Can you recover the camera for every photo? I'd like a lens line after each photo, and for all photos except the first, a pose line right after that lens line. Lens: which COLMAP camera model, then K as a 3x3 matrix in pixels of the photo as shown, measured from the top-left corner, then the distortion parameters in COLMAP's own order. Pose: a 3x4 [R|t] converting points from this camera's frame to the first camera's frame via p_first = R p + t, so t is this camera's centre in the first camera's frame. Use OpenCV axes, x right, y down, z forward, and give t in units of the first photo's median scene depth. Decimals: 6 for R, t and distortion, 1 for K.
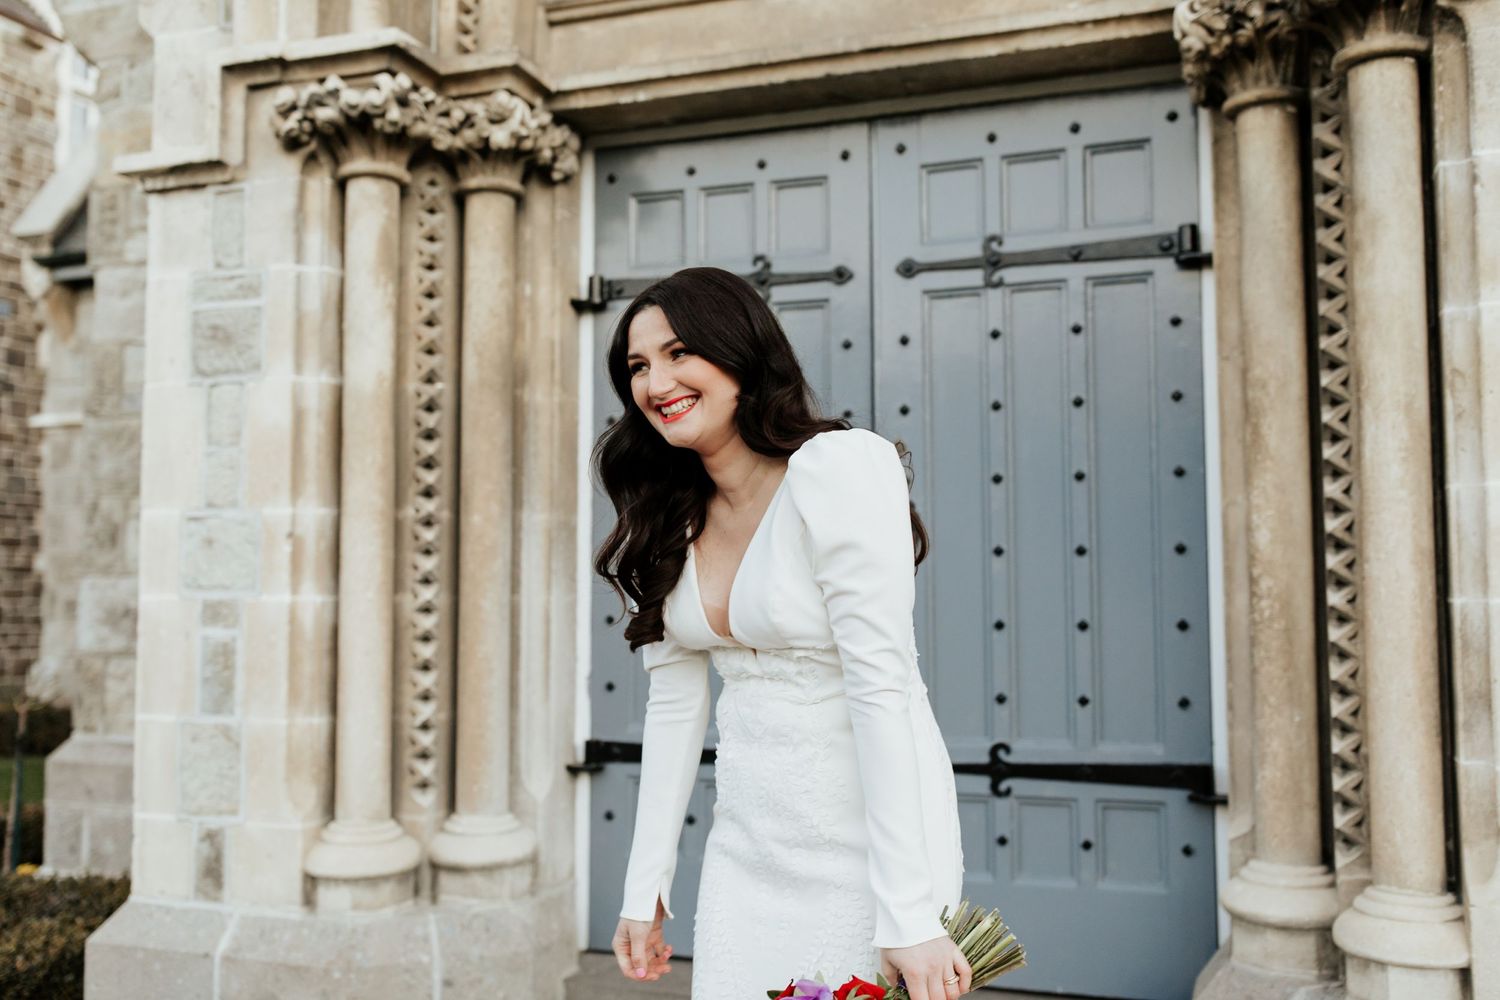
lens RADIAL K [[1420.6, 0, 747.4], [0, 1420.6, 495.6], [0, 0, 1]] dist [0.017737, -0.032117]
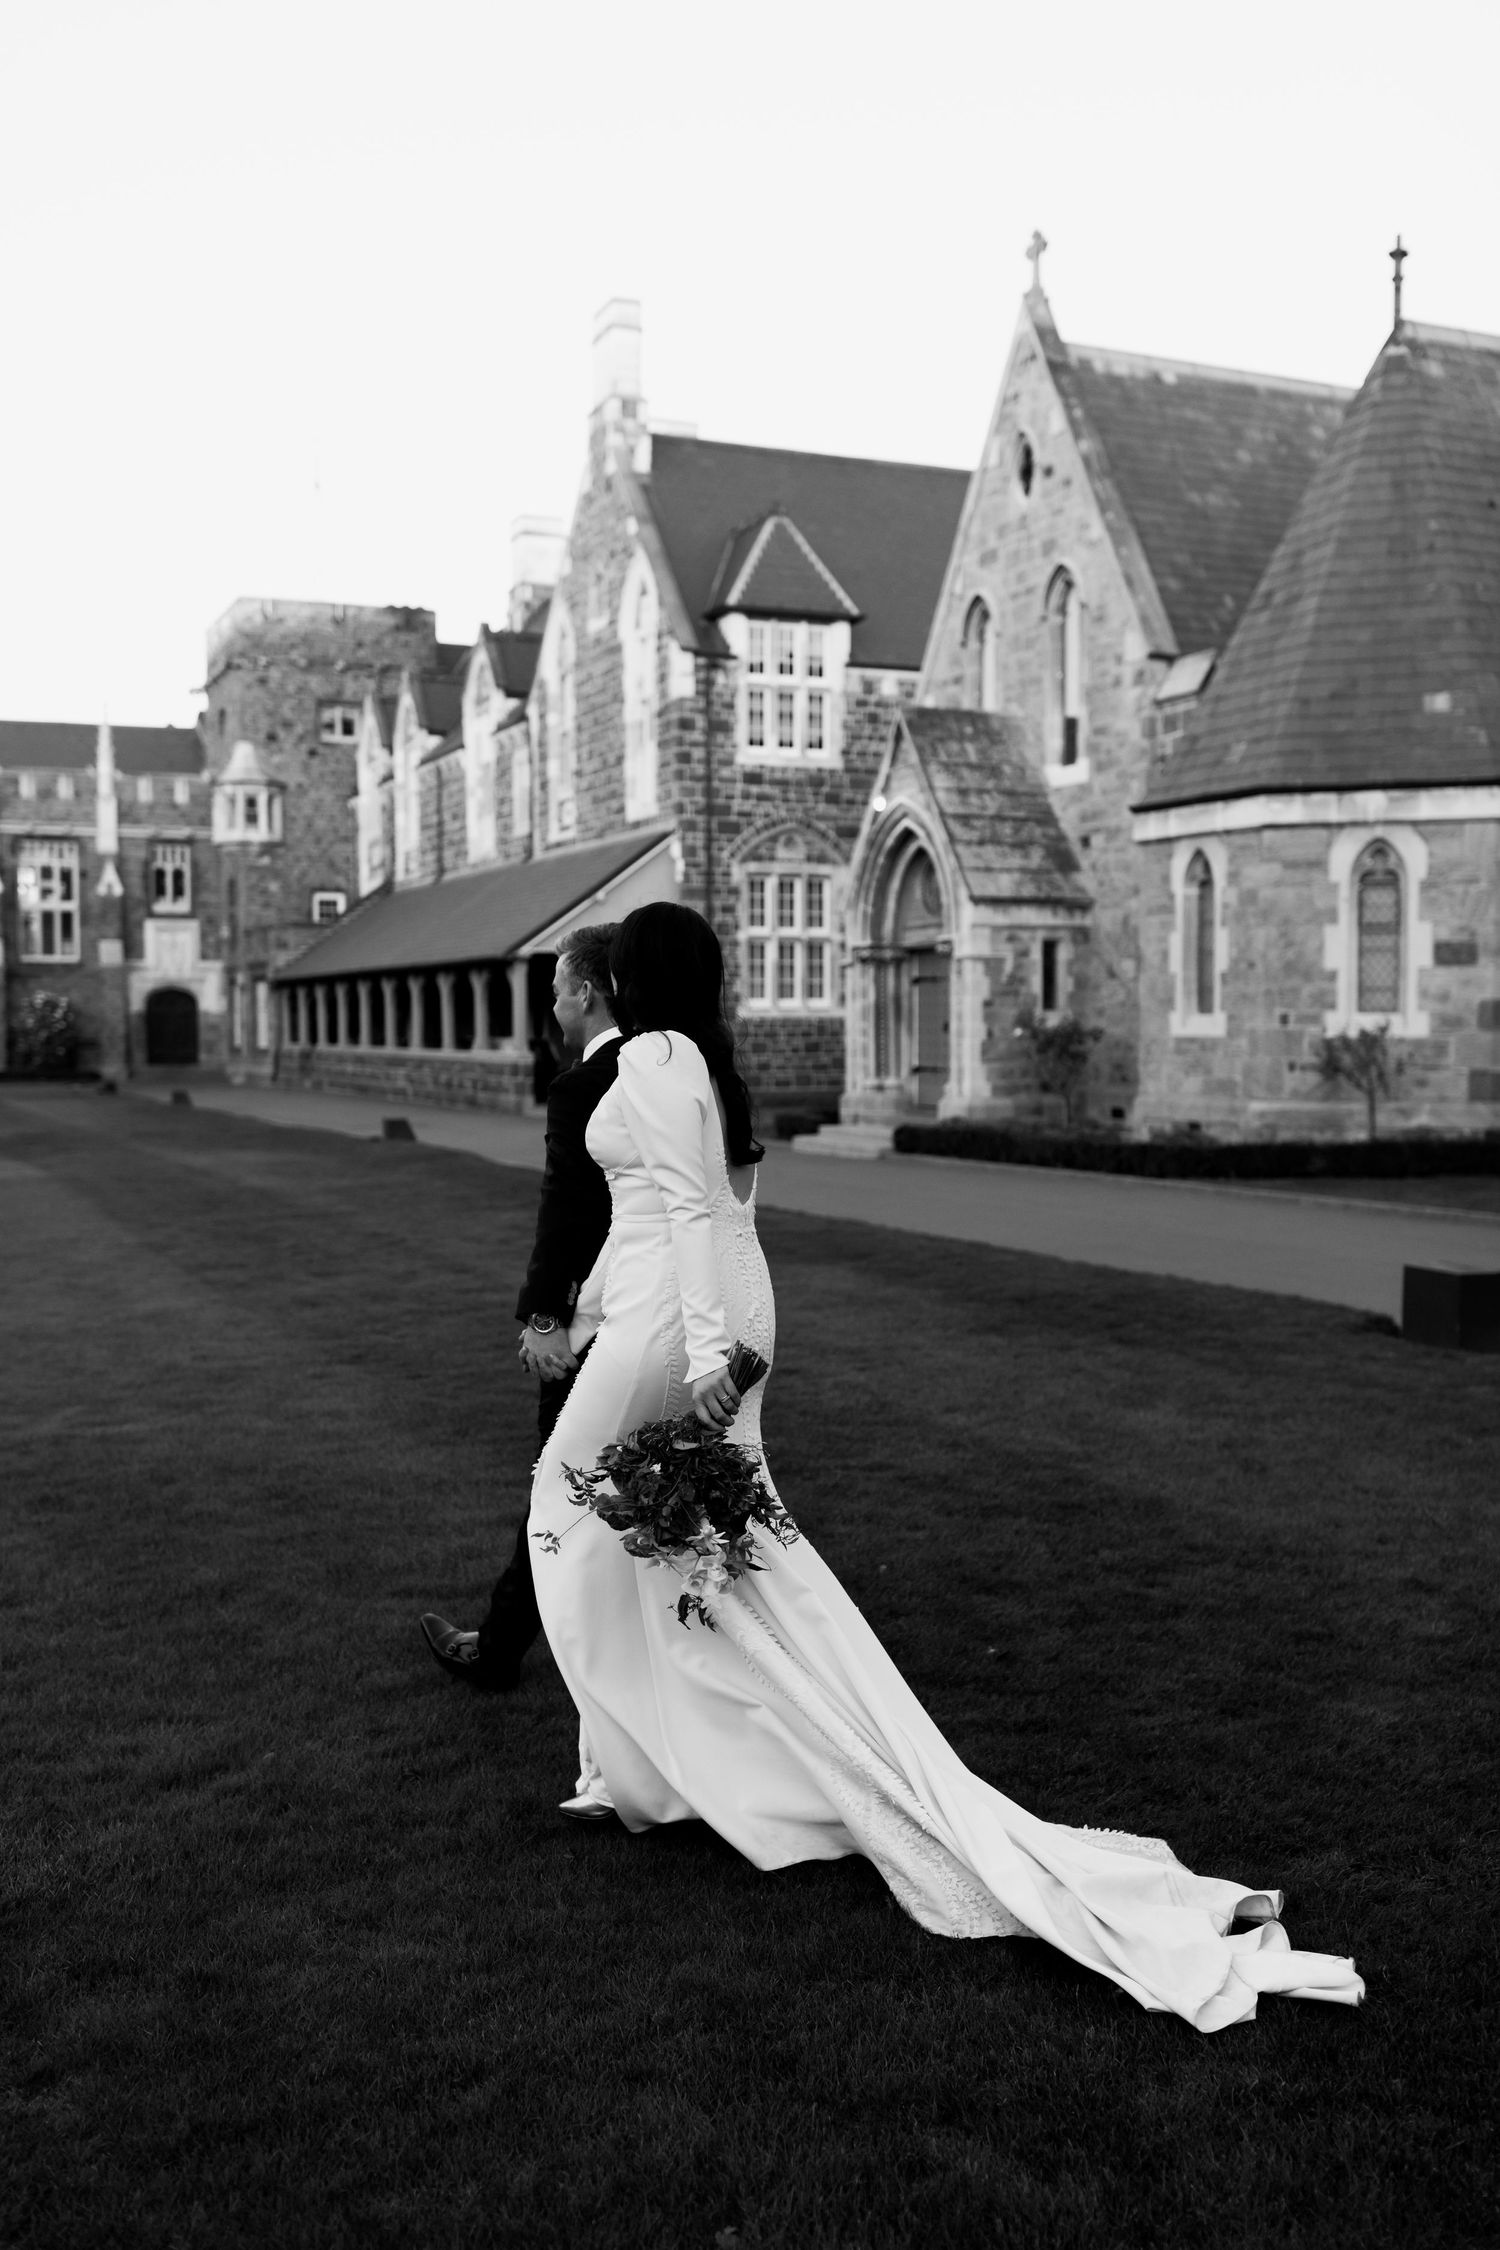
lens RADIAL K [[2131.0, 0, 750.0], [0, 2131.0, 1125.0], [0, 0, 1]] dist [0.017737, -0.032117]
pose [[0.691199, 0.032275, -0.721943, 5.700715], [0.051598, 0.994248, 0.093849, -0.425827], [0.720820, -0.102120, 0.685559, -5.371388]]
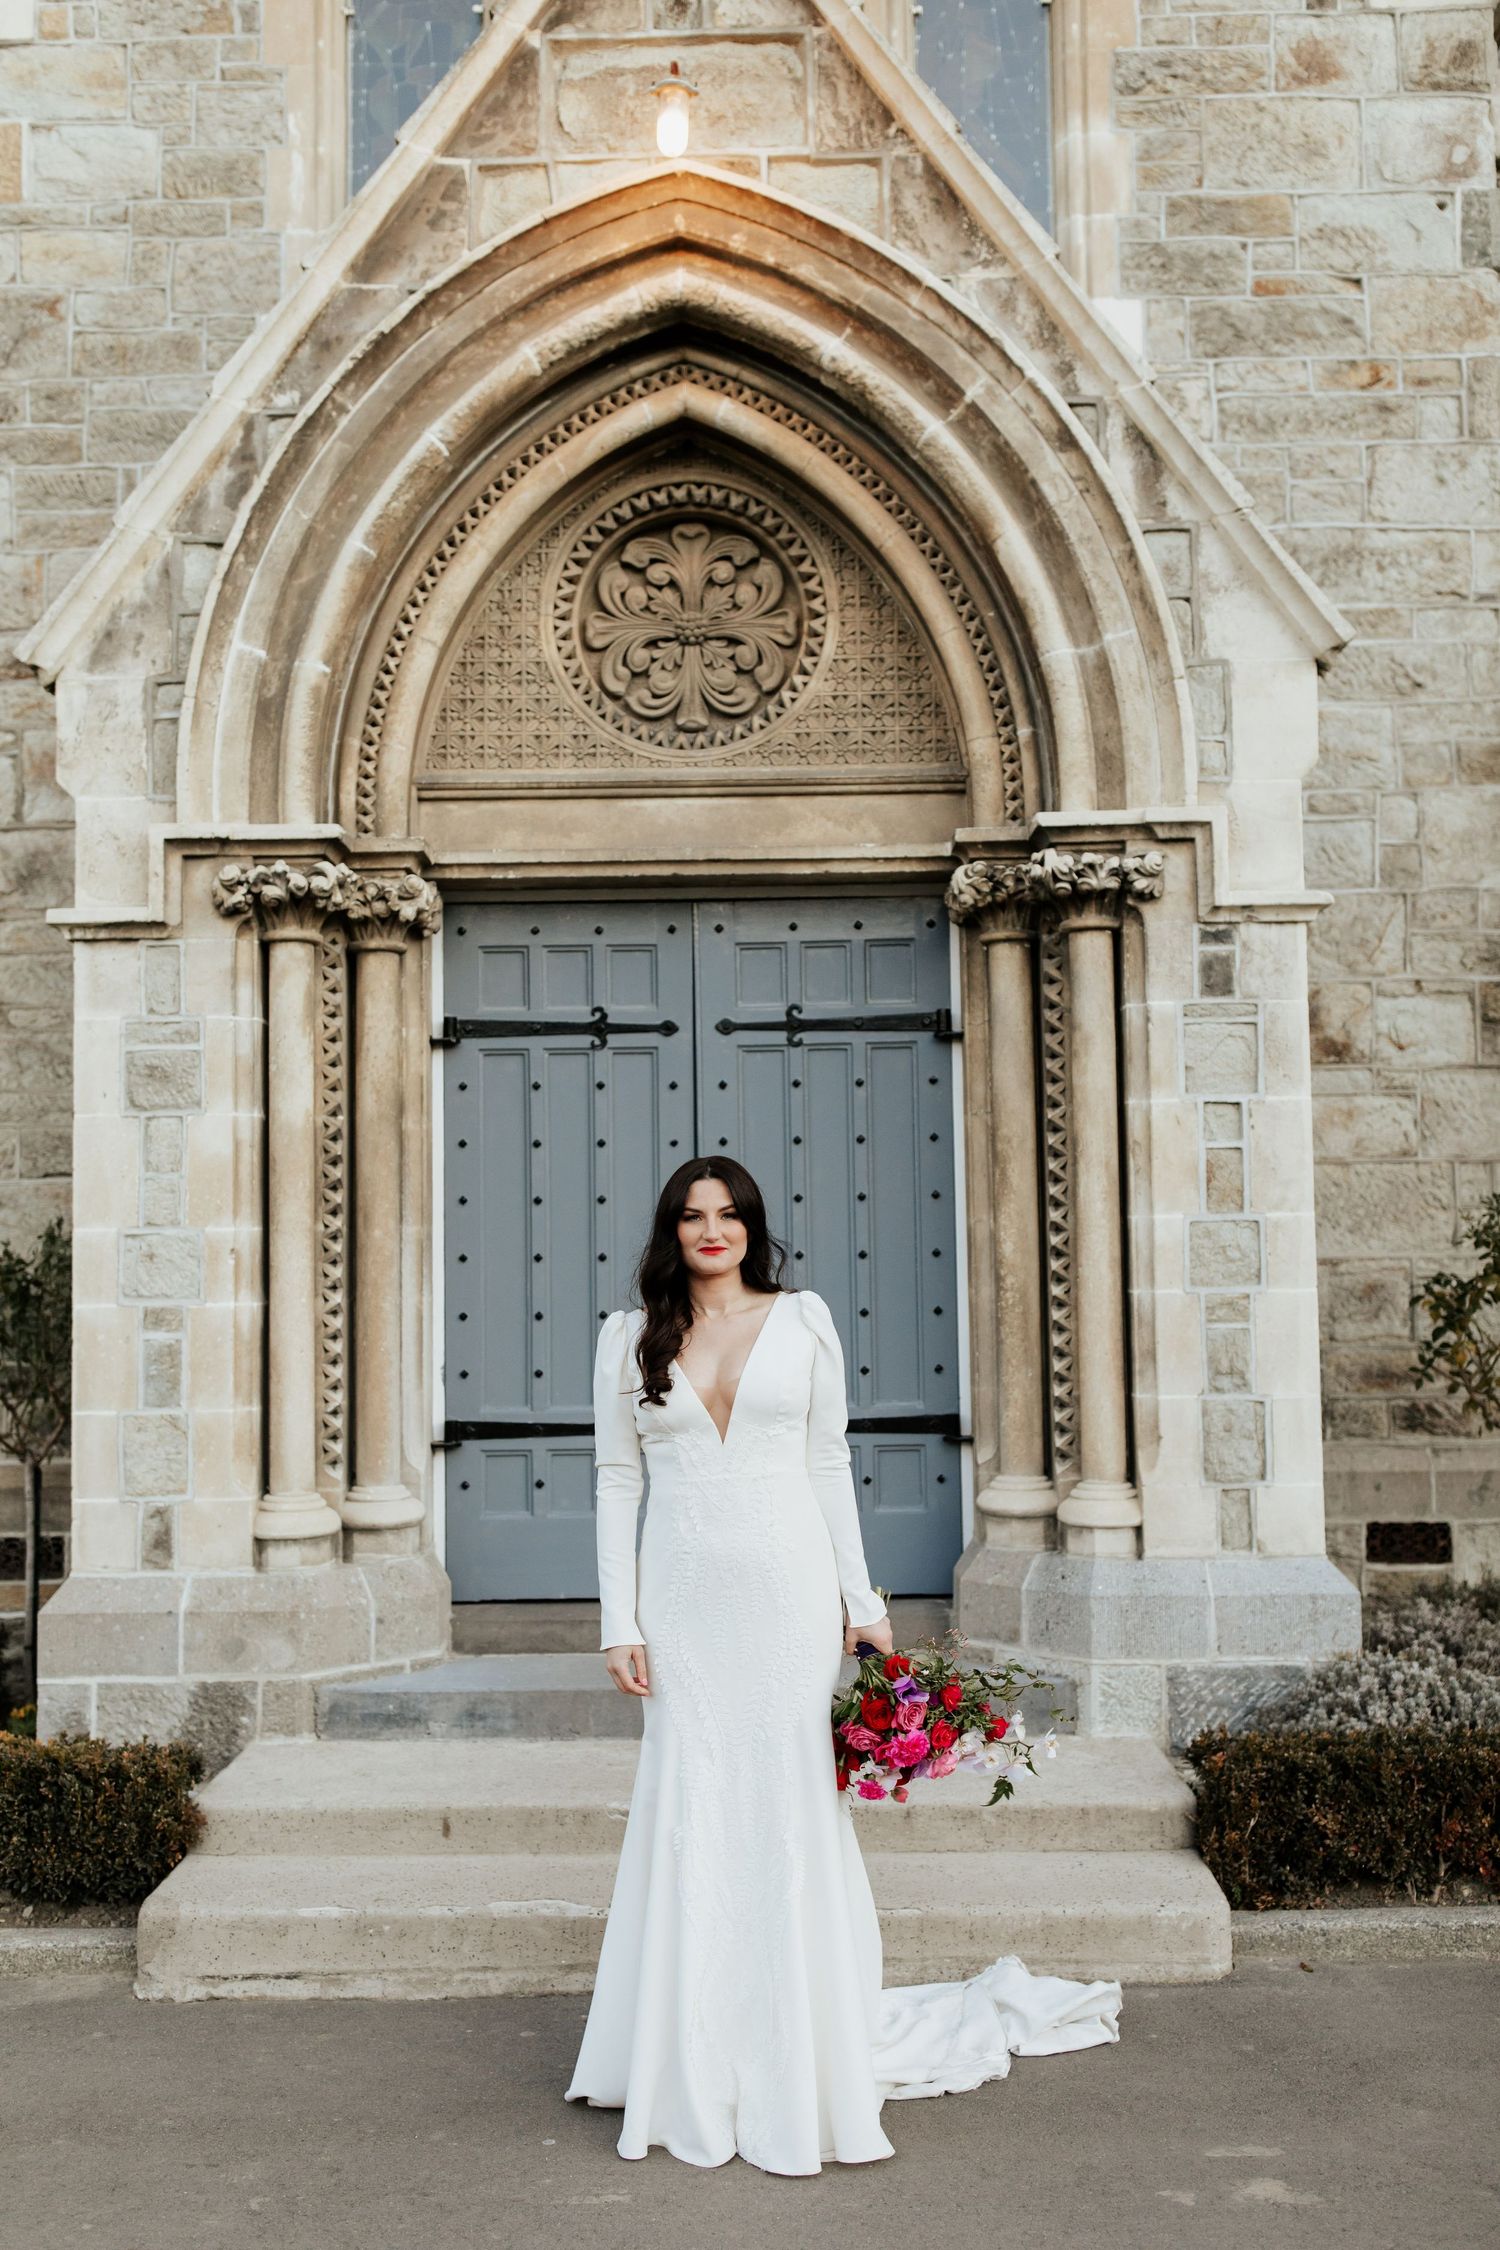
lens RADIAL K [[2131.0, 0, 750.0], [0, 2131.0, 1125.0], [0, 0, 1]] dist [0.017737, -0.032117]
pose [[0.940748, 0.007227, 0.339031, -0.515845], [-0.008601, 0.999960, 0.002551, -0.082744], [-0.338999, -0.005316, 0.940772, -0.783067]]
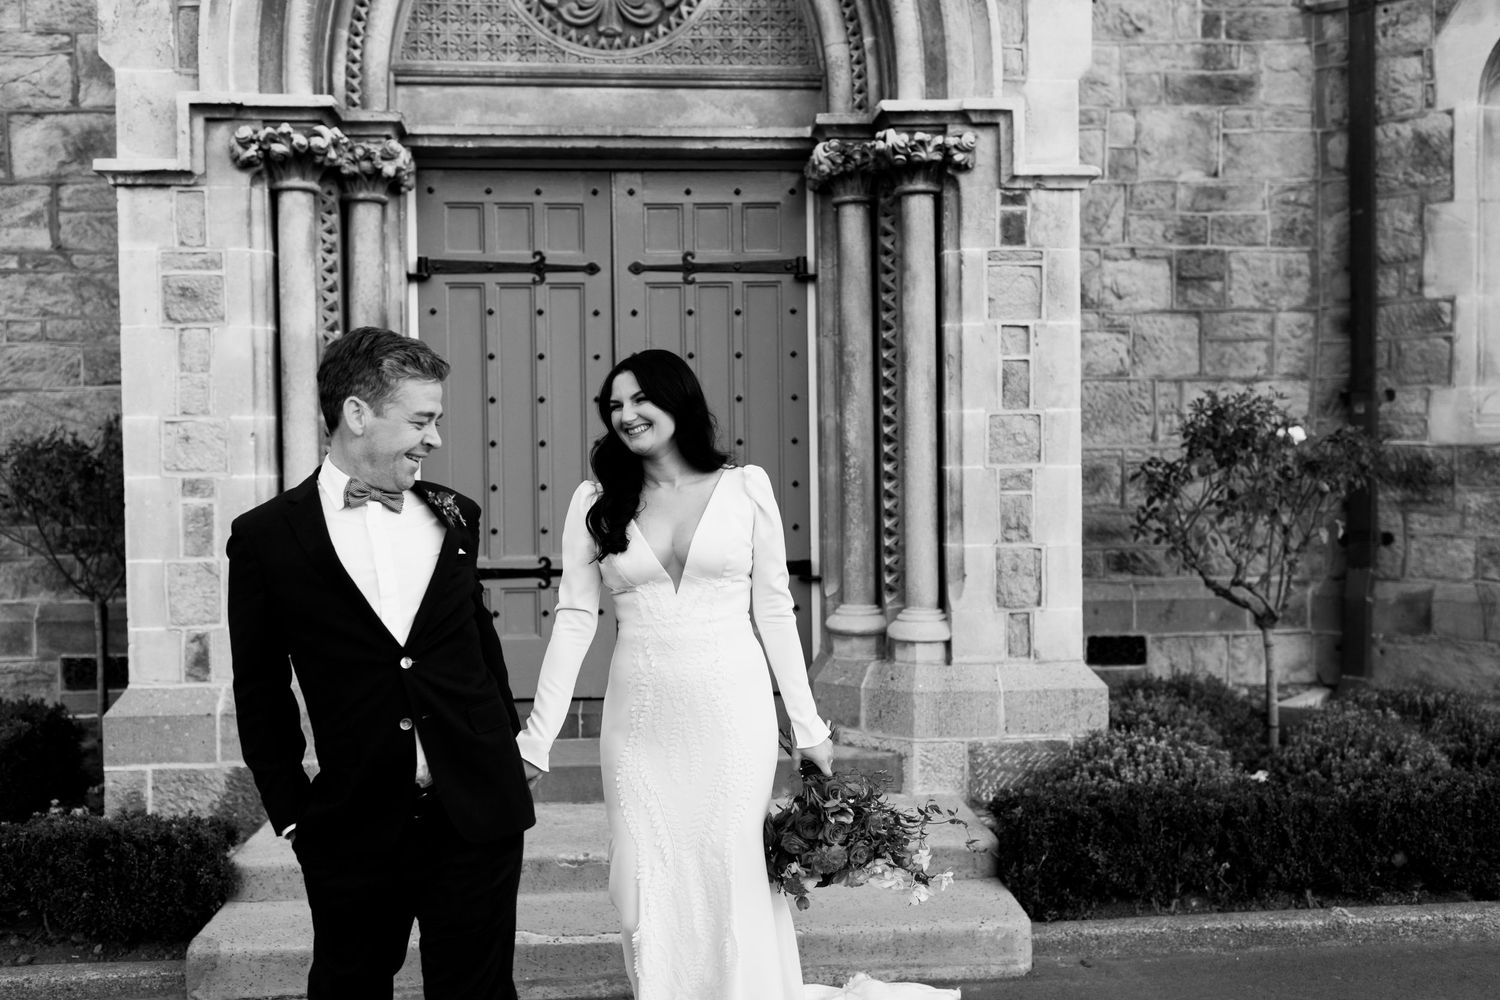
lens RADIAL K [[1420.6, 0, 747.4], [0, 1420.6, 495.6], [0, 0, 1]] dist [0.017737, -0.032117]
pose [[0.904986, -0.021276, 0.424909, -0.486860], [-0.015805, 0.996378, 0.083552, -0.040353], [-0.425148, -0.082329, 0.901372, -0.559444]]
